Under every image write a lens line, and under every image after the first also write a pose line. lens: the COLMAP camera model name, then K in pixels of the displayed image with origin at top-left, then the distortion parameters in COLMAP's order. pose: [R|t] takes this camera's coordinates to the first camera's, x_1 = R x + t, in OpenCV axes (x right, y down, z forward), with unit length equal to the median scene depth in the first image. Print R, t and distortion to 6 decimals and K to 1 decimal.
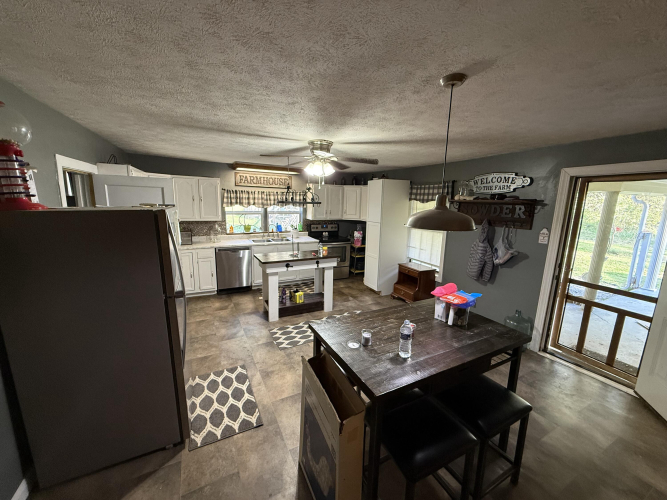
lens RADIAL K [[264.6, 0, 331.4], [0, 264.6, 247.9], [0, 0, 1]] dist [0.000625, -0.000227]
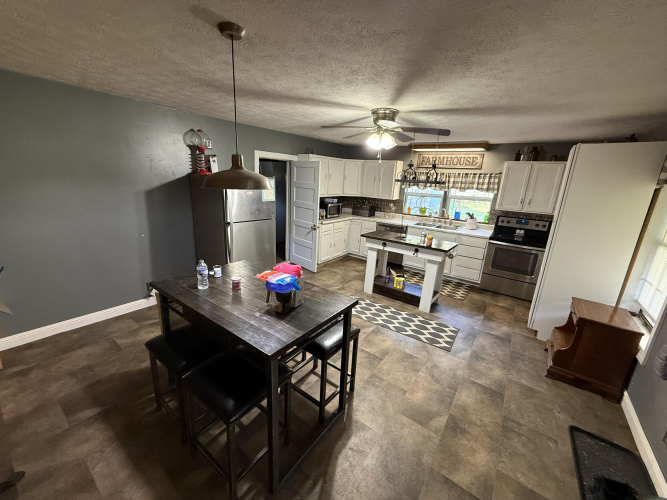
lens RADIAL K [[258.9, 0, 333.5], [0, 258.9, 250.0], [0, 0, 1]] dist [0.001389, 0.000043]
pose [[0.462919, 0.236196, -0.854352, 0.424954], [-0.194401, 0.967432, 0.162124, -0.025291], [0.864820, 0.091037, 0.493759, 0.254773]]
